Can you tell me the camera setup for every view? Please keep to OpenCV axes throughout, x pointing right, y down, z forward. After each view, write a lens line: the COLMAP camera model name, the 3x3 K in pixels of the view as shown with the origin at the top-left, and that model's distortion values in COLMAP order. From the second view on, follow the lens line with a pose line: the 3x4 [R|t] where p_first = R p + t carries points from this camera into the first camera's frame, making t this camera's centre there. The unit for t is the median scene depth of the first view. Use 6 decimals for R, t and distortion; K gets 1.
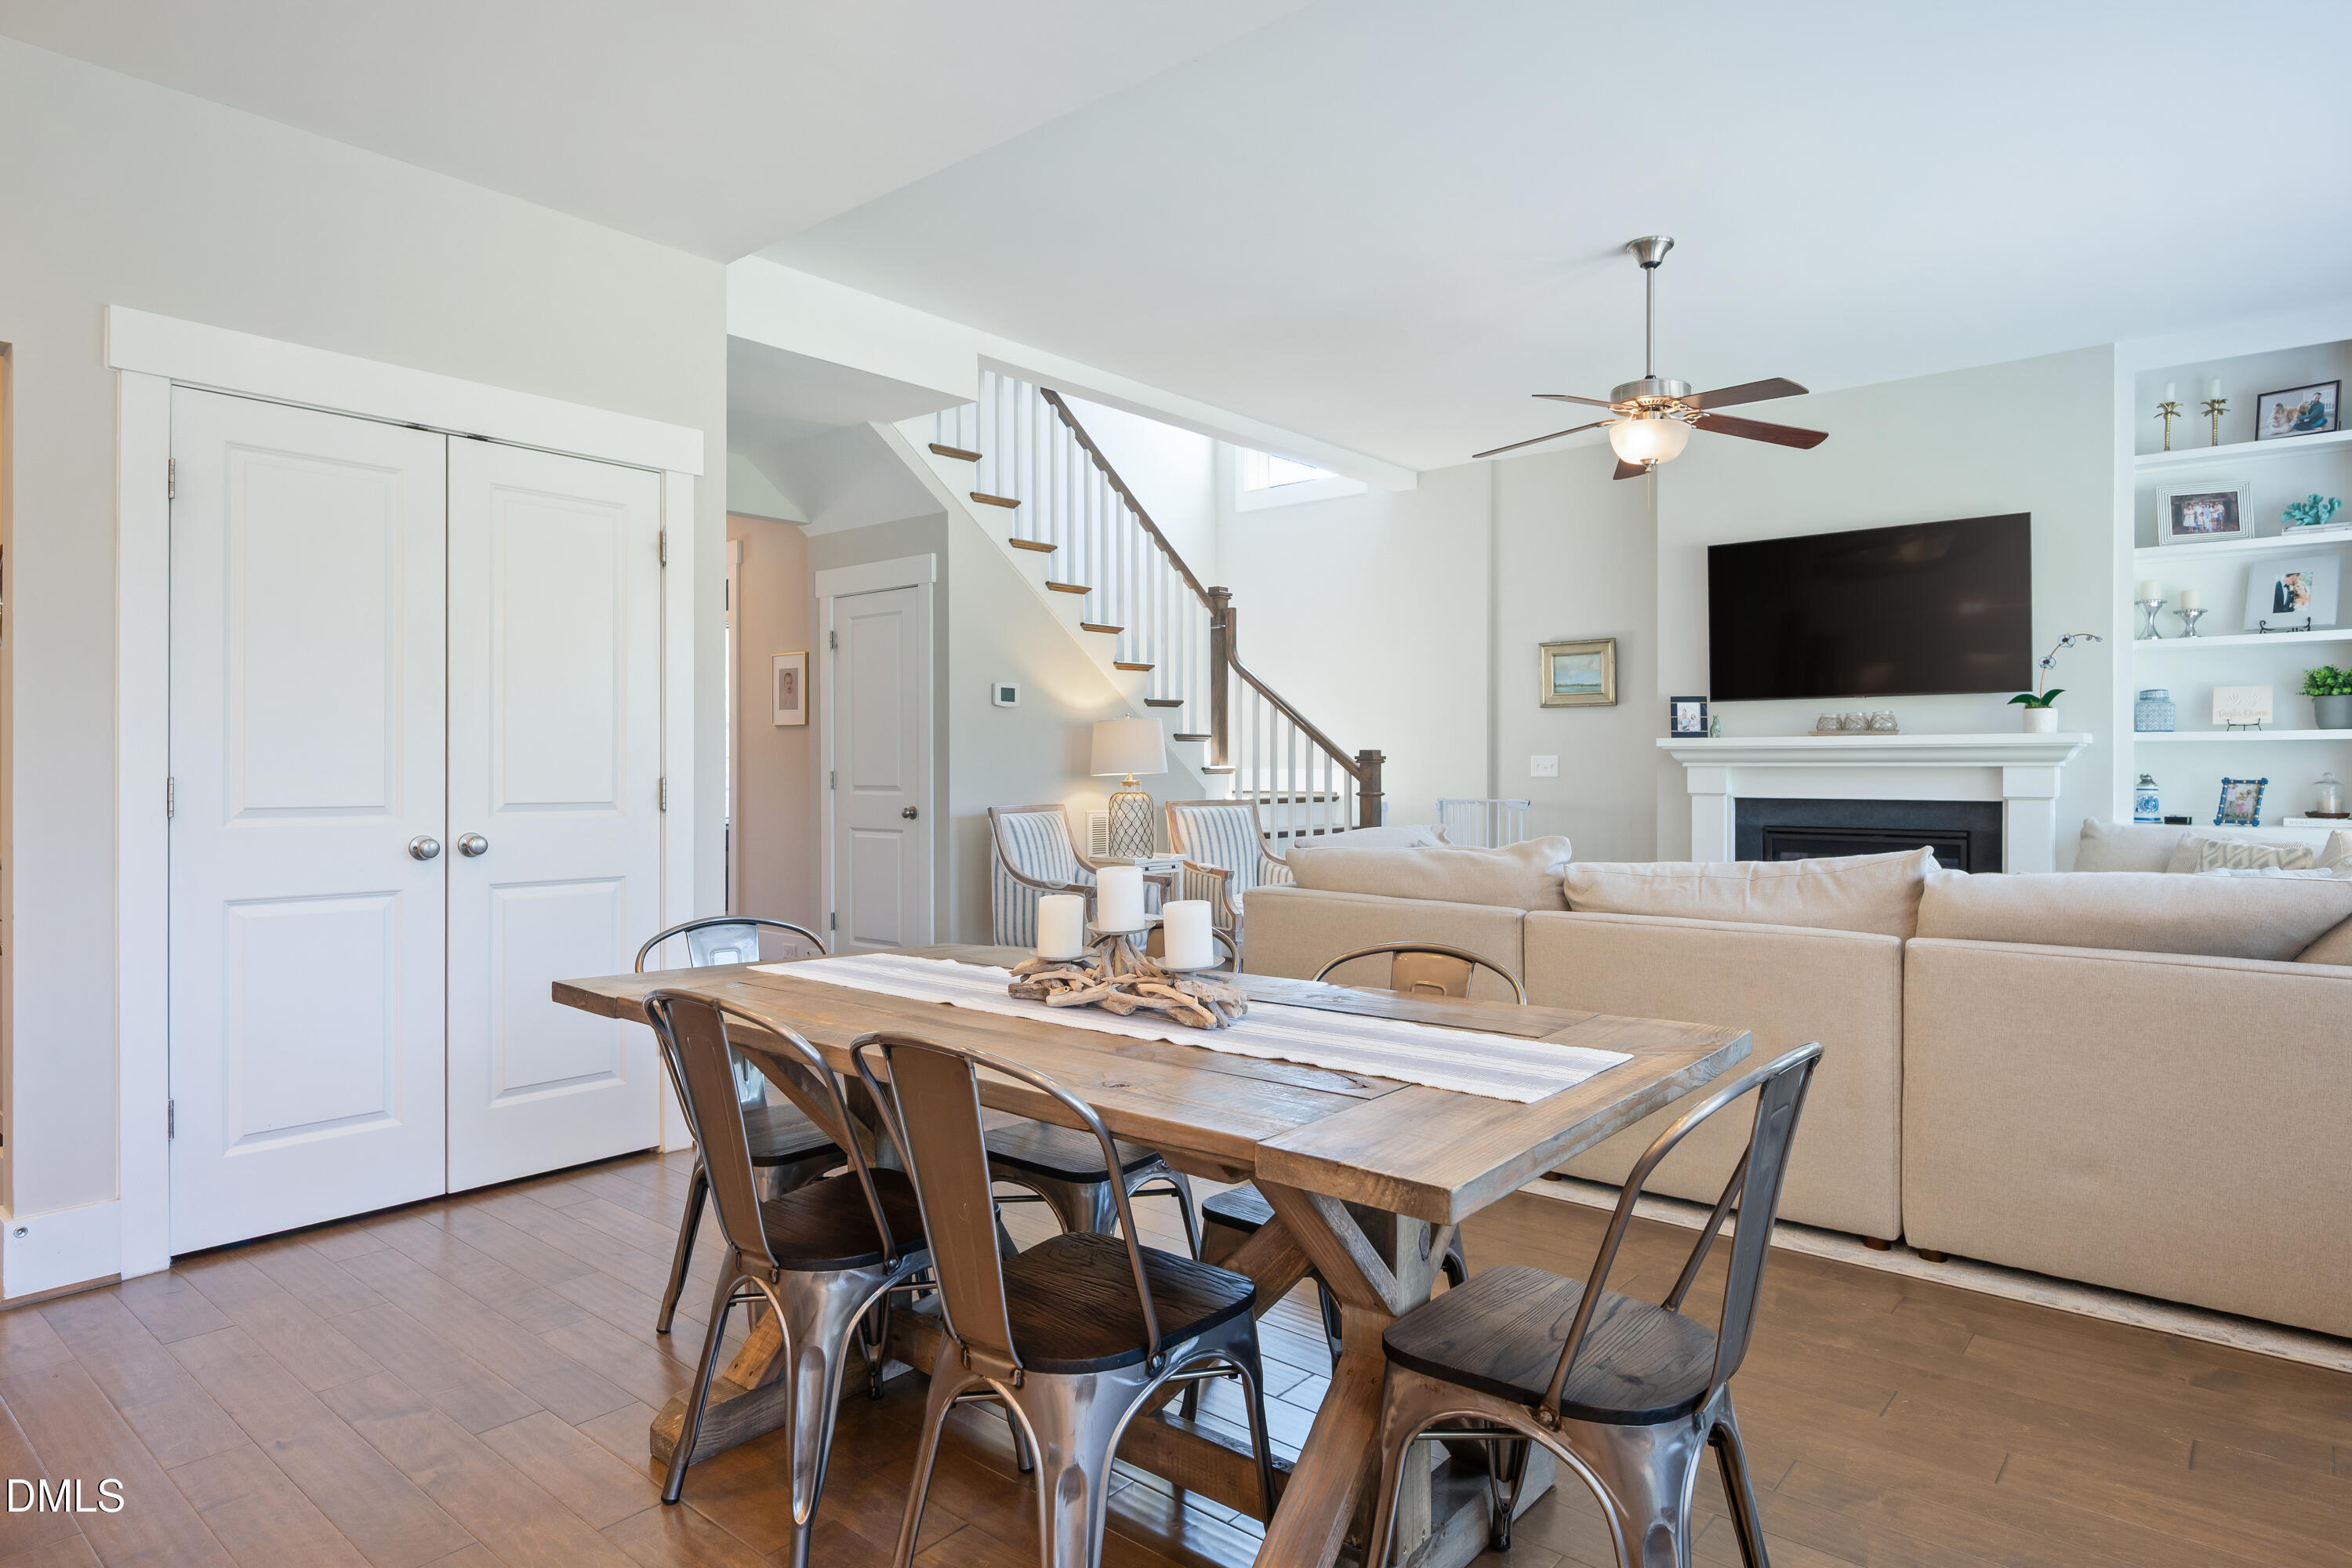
lens RADIAL K [[1331.8, 0, 1177.2], [0, 1331.8, 769.2], [0, 0, 1]] dist [-0.000054, 0.001418]
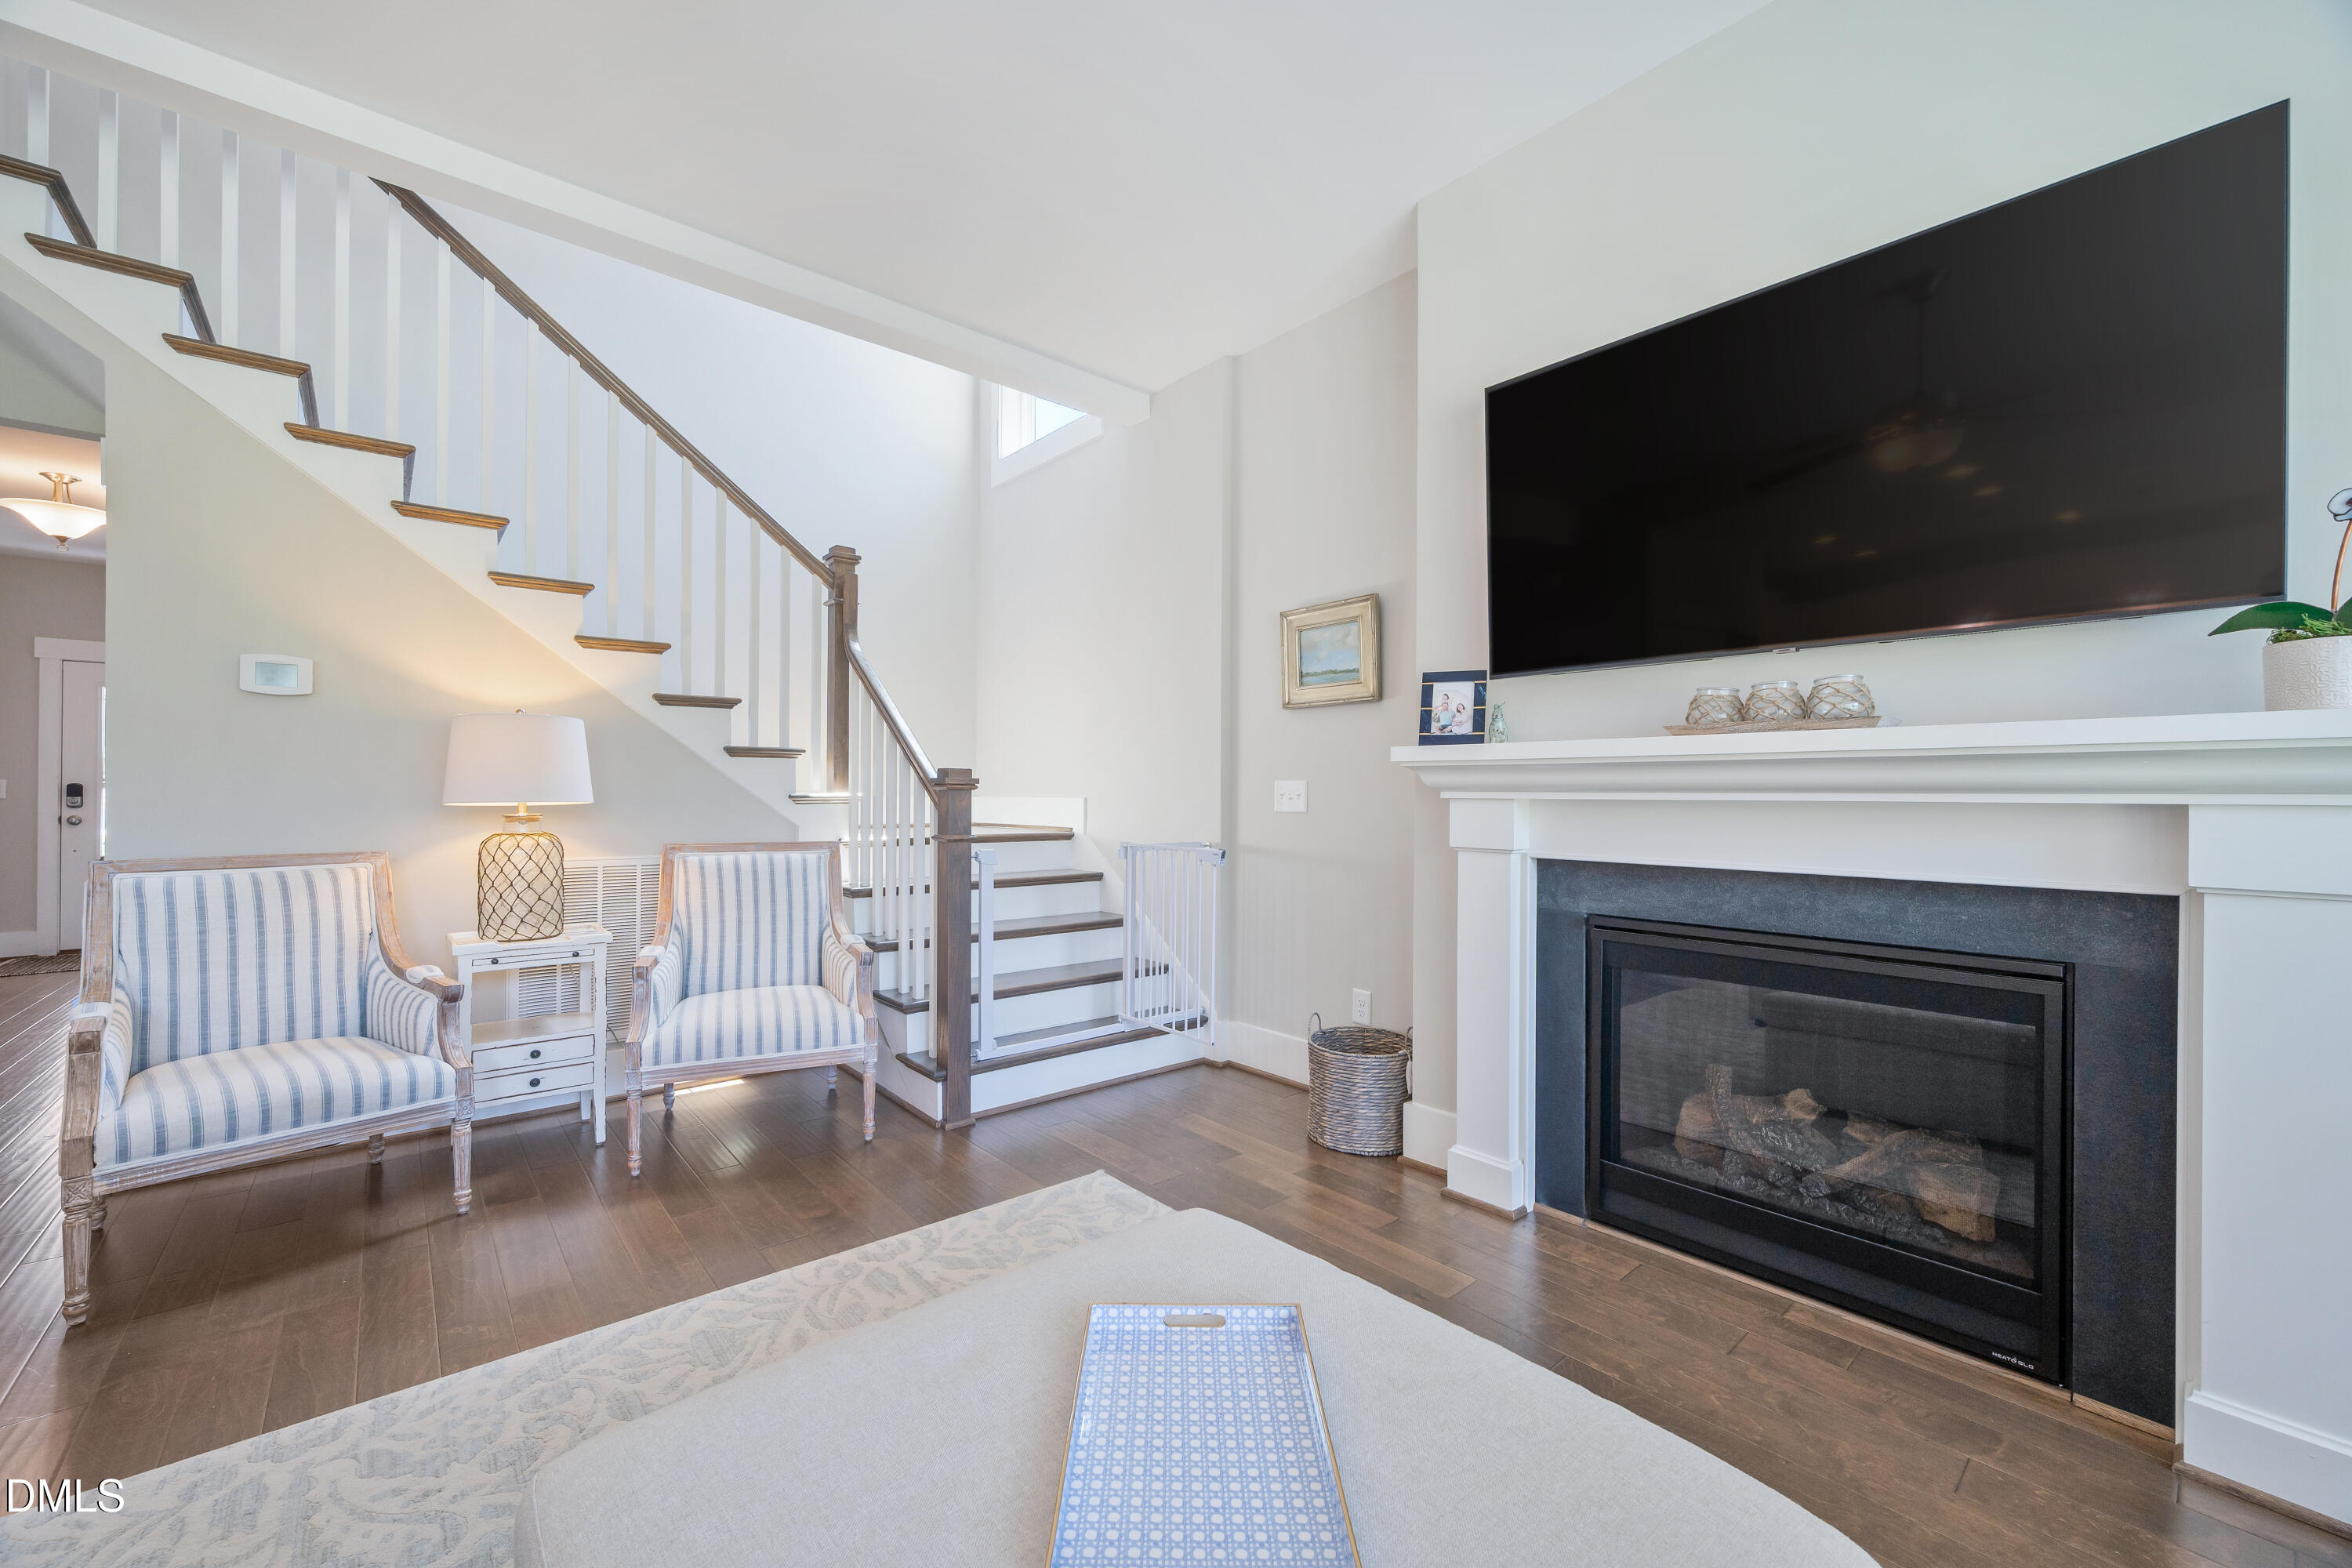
lens RADIAL K [[921.2, 0, 1161.8], [0, 921.2, 796.3], [0, 0, 1]] dist [-0.001807, -0.000128]
pose [[0.986338, 0.006527, -0.164608, 0.332291], [-0.006529, 0.999979, 0.000526, -0.002367], [0.164608, 0.000556, 0.986359, 0.613111]]
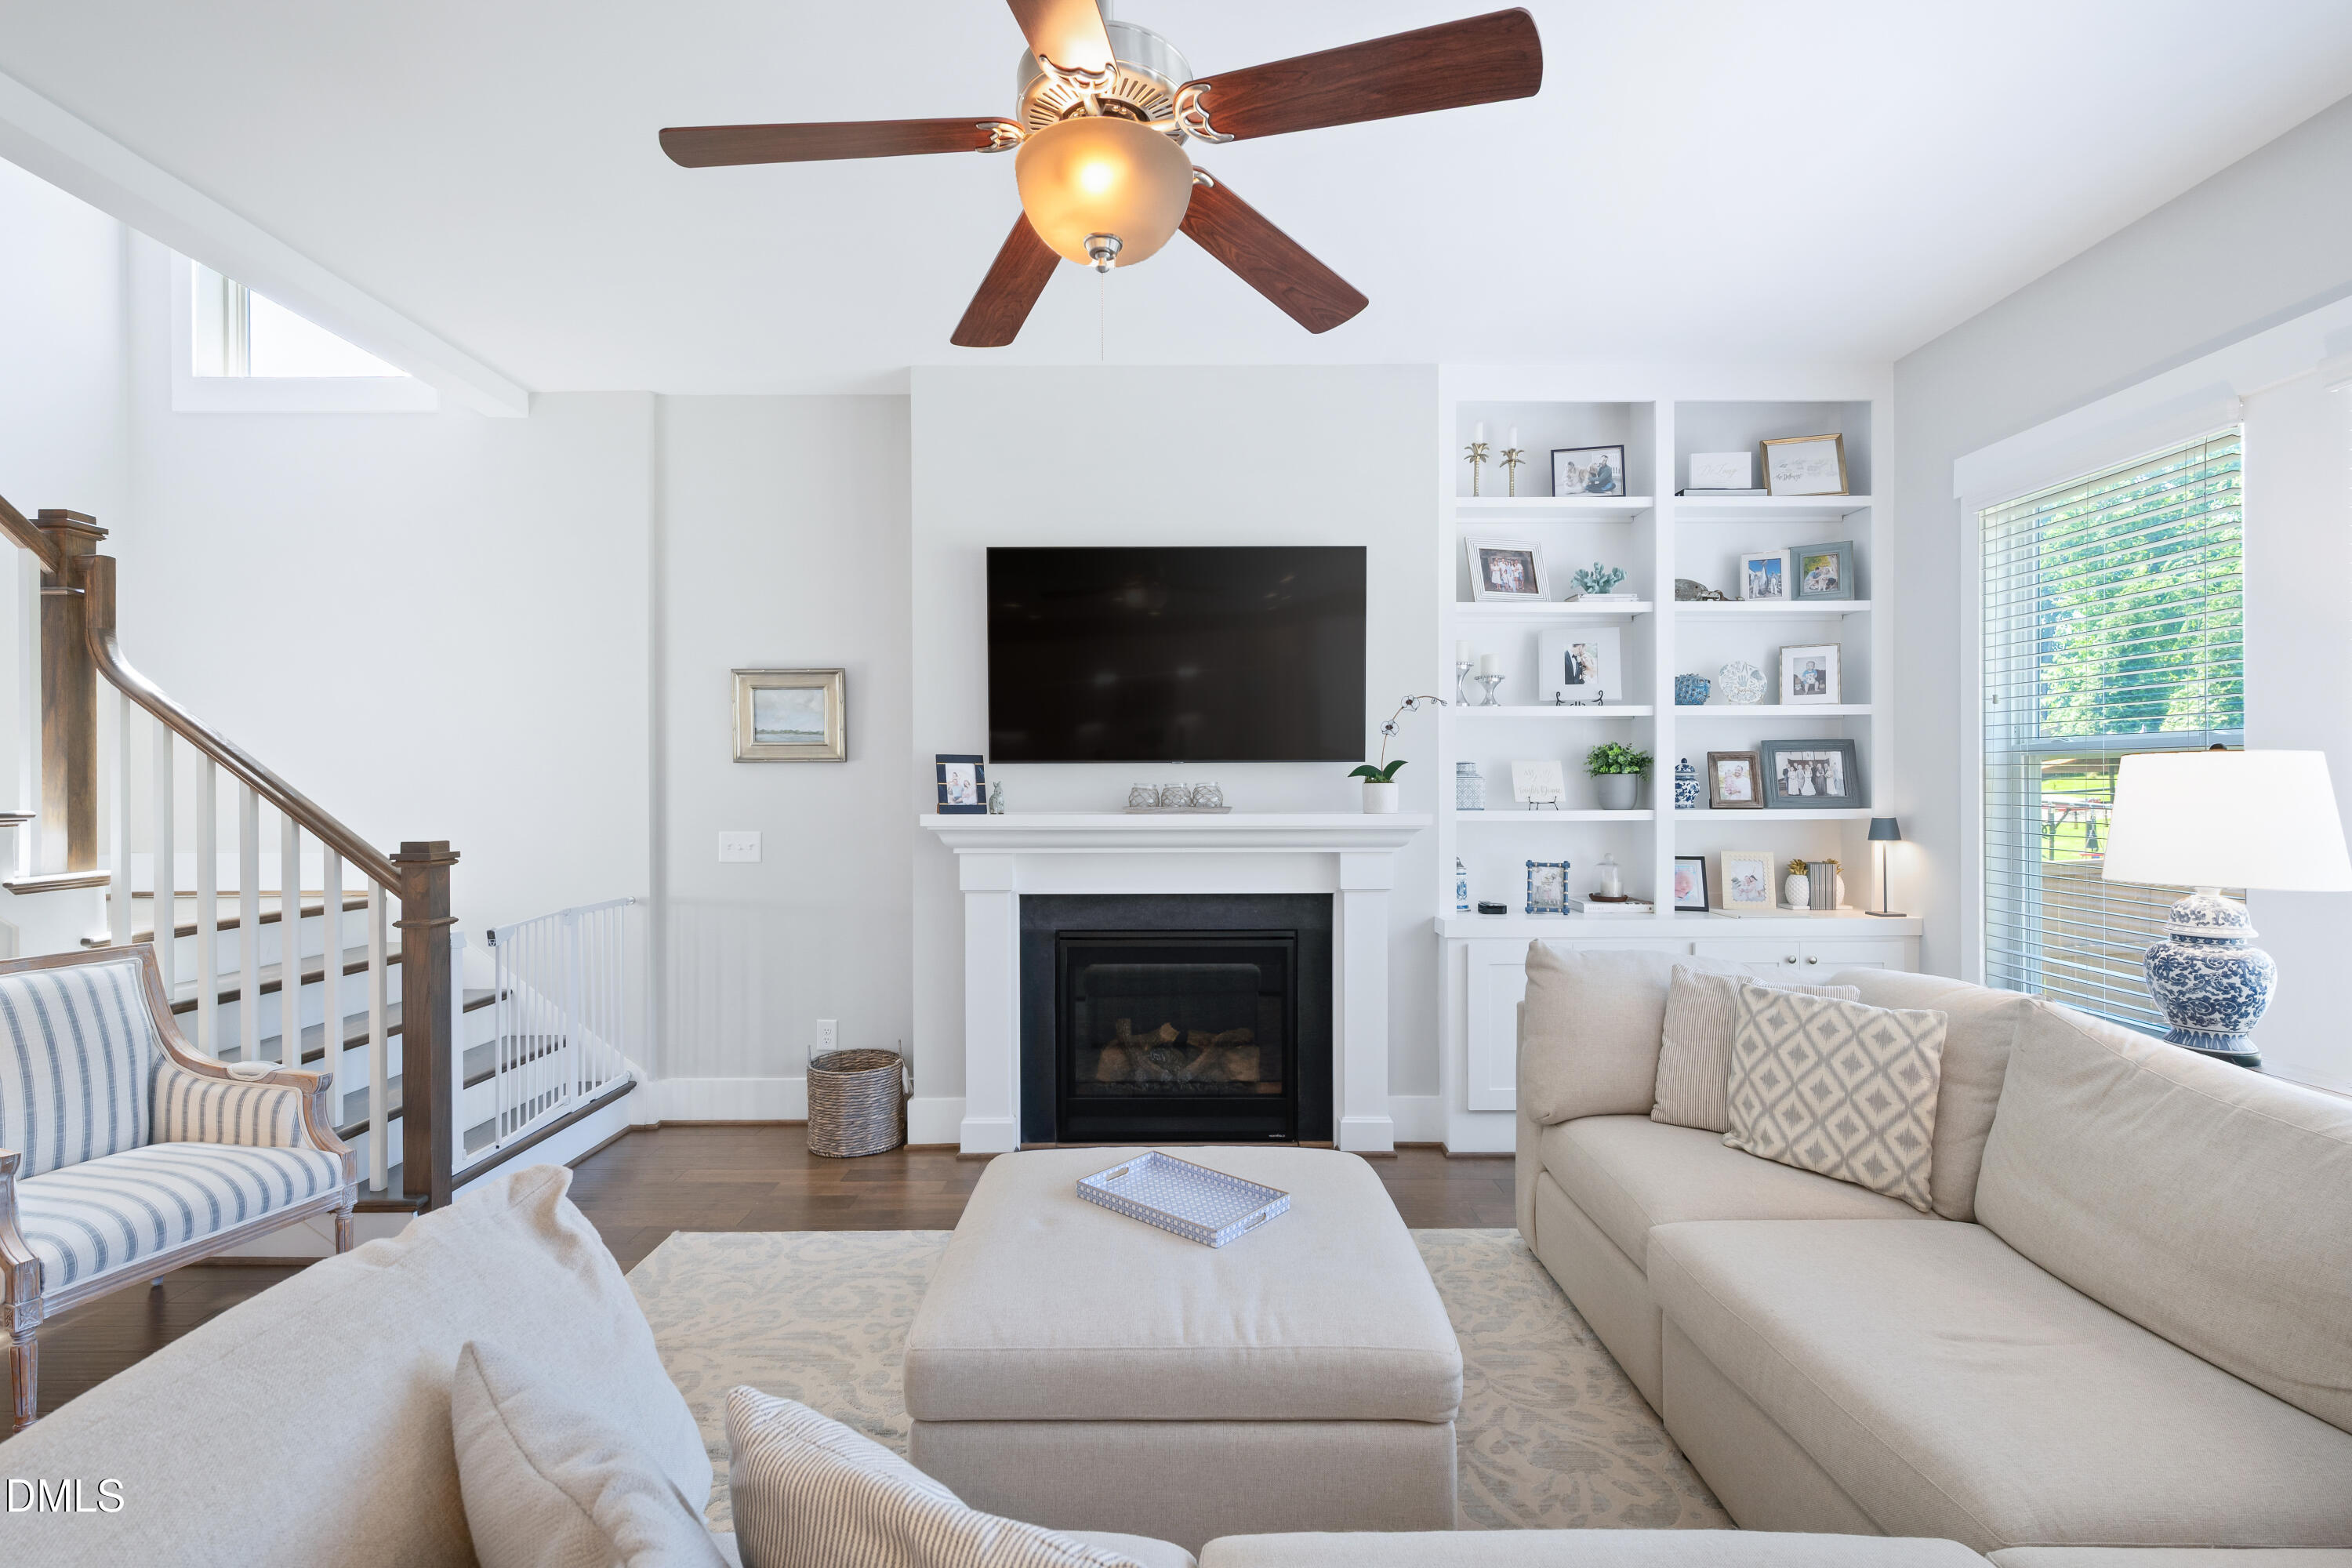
lens RADIAL K [[1073.1, 0, 1171.7], [0, 1073.1, 787.4], [0, 0, 1]] dist [0.000088, 0.000160]
pose [[0.762764, -0.003251, 0.646669, 0.099265], [0.003704, 0.999993, 0.000658, -0.037659], [-0.646666, 0.001893, 0.762771, 0.493197]]
